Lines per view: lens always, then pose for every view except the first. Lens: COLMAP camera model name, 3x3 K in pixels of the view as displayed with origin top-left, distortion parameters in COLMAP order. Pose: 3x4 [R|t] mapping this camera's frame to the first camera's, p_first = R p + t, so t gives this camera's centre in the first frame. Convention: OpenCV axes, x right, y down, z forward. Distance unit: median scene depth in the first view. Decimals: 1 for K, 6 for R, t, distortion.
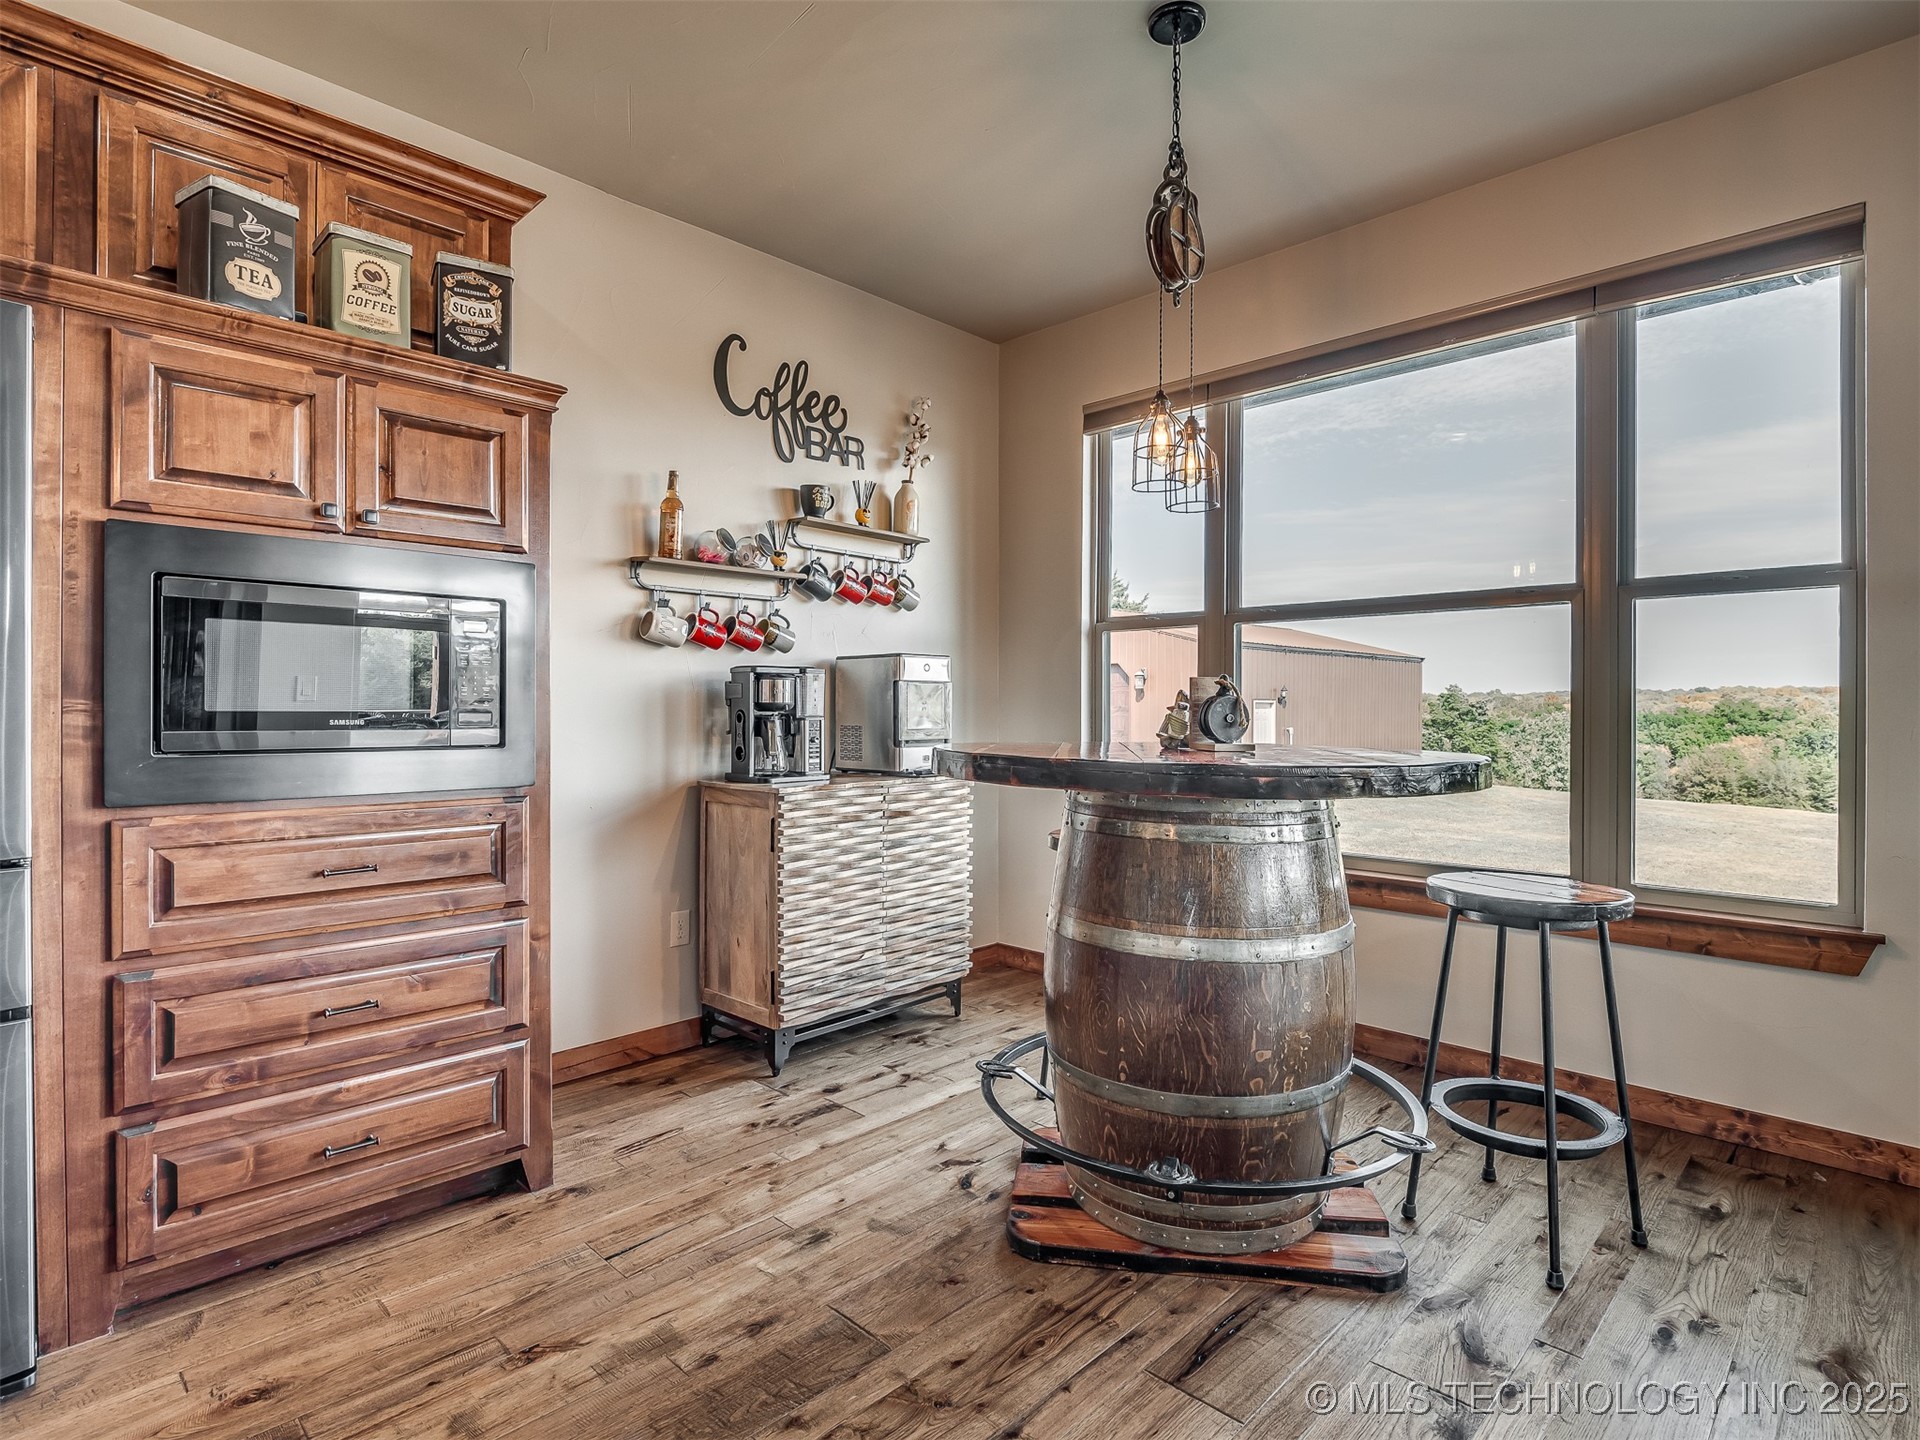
lens RADIAL K [[1009.2, 0, 956.6], [0, 1009.2, 695.2], [0, 0, 1]] dist [0.003147, -0.007546]
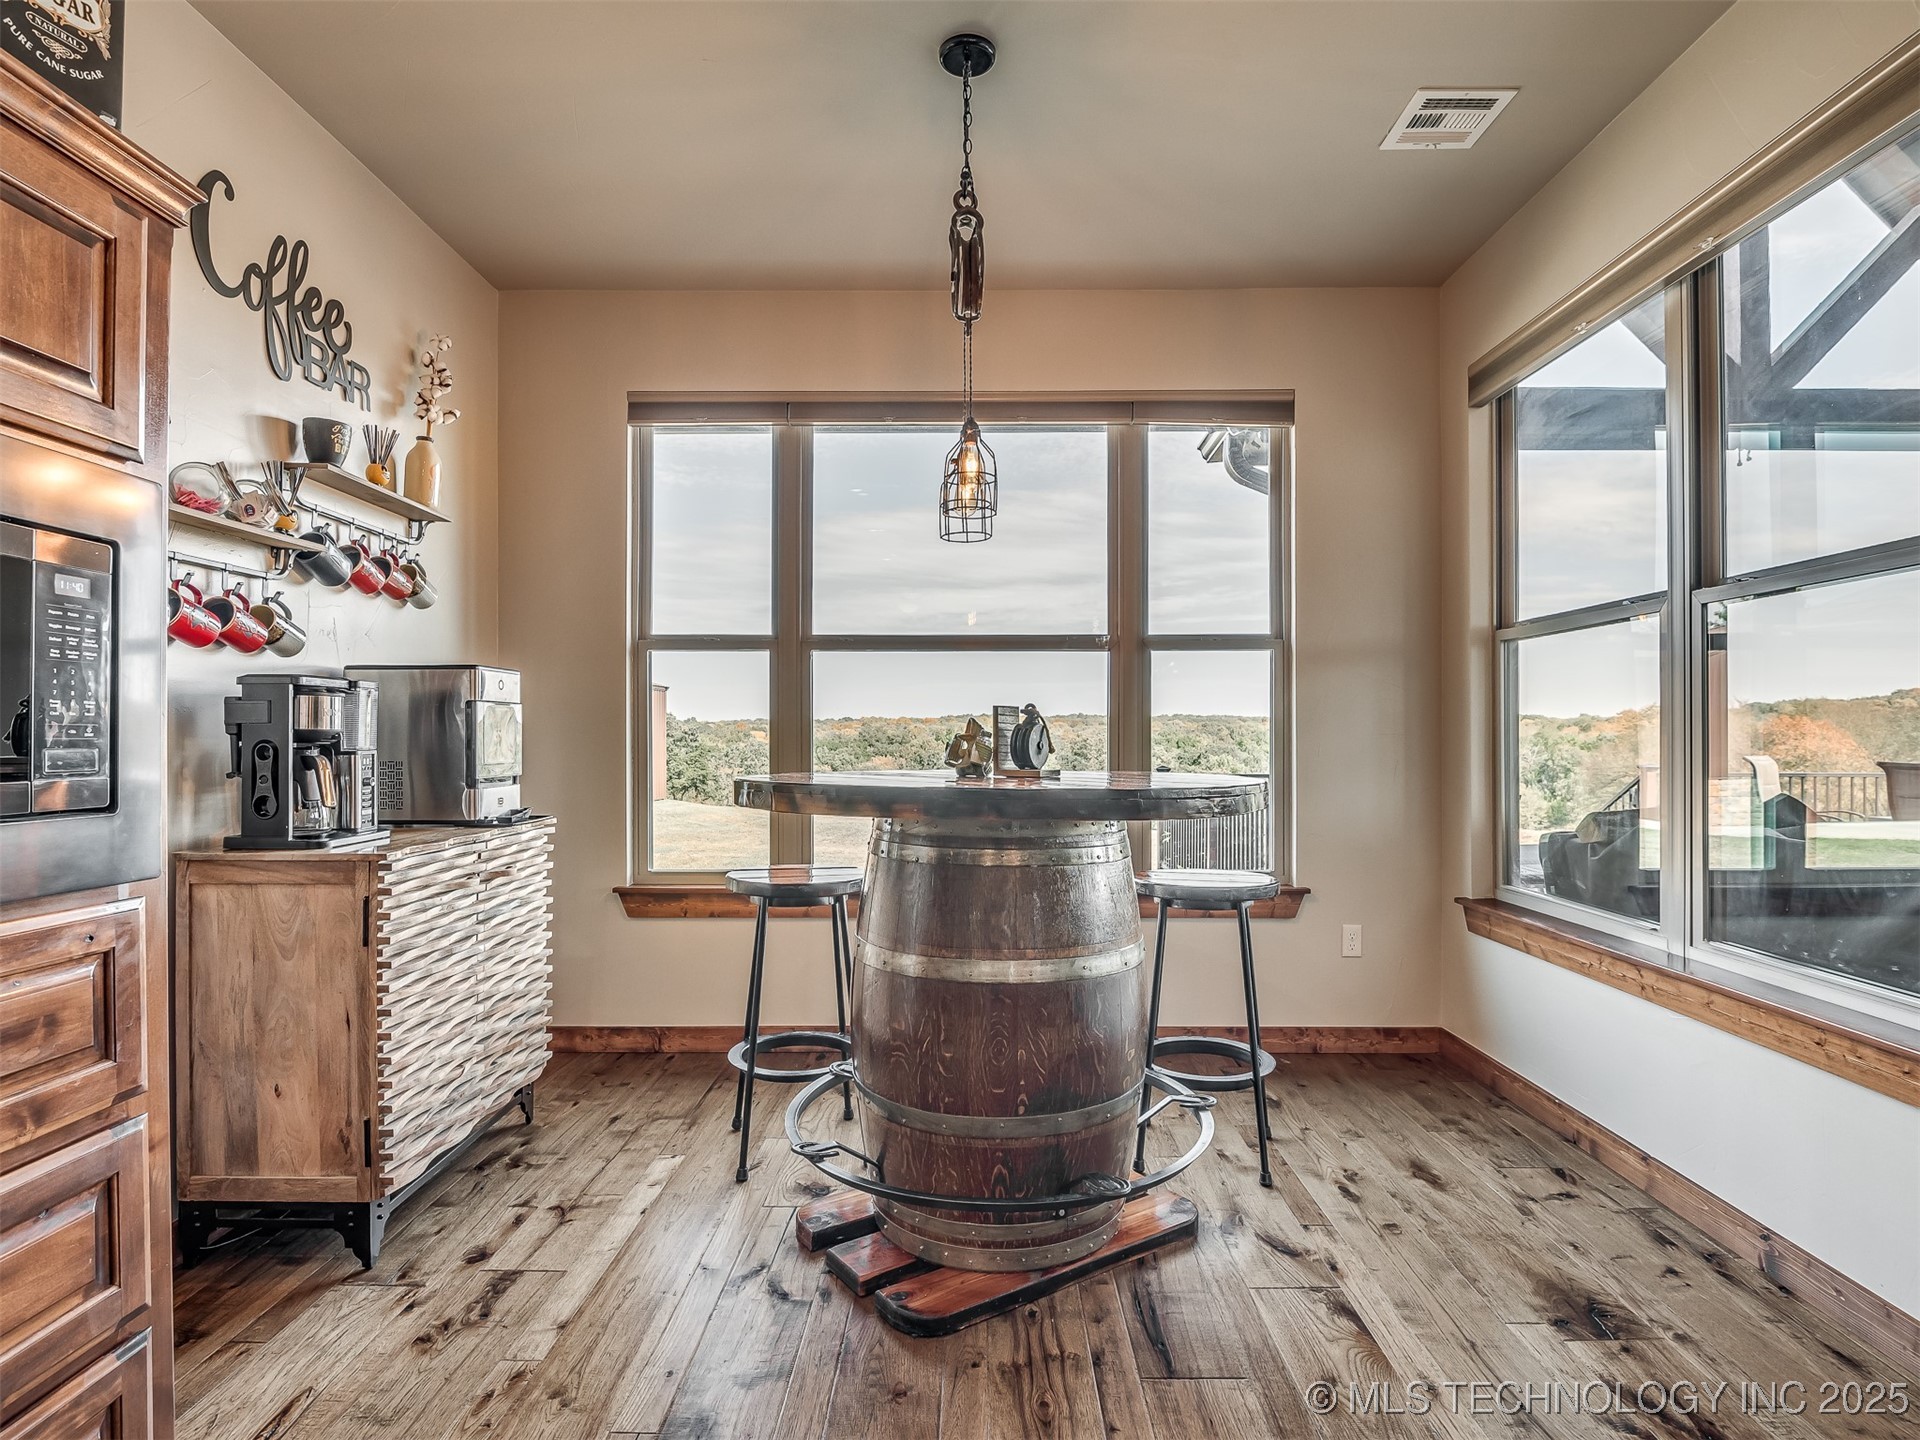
lens RADIAL K [[1028.0, 0, 942.9], [0, 1028.0, 715.9], [0, 0, 1]] dist [-0.004711, -0.007412]
pose [[0.714739, 0.010107, 0.699318, -0.392307], [-0.005888, 0.999947, -0.008434, 0.001529], [-0.699366, 0.001910, 0.714761, 0.221883]]
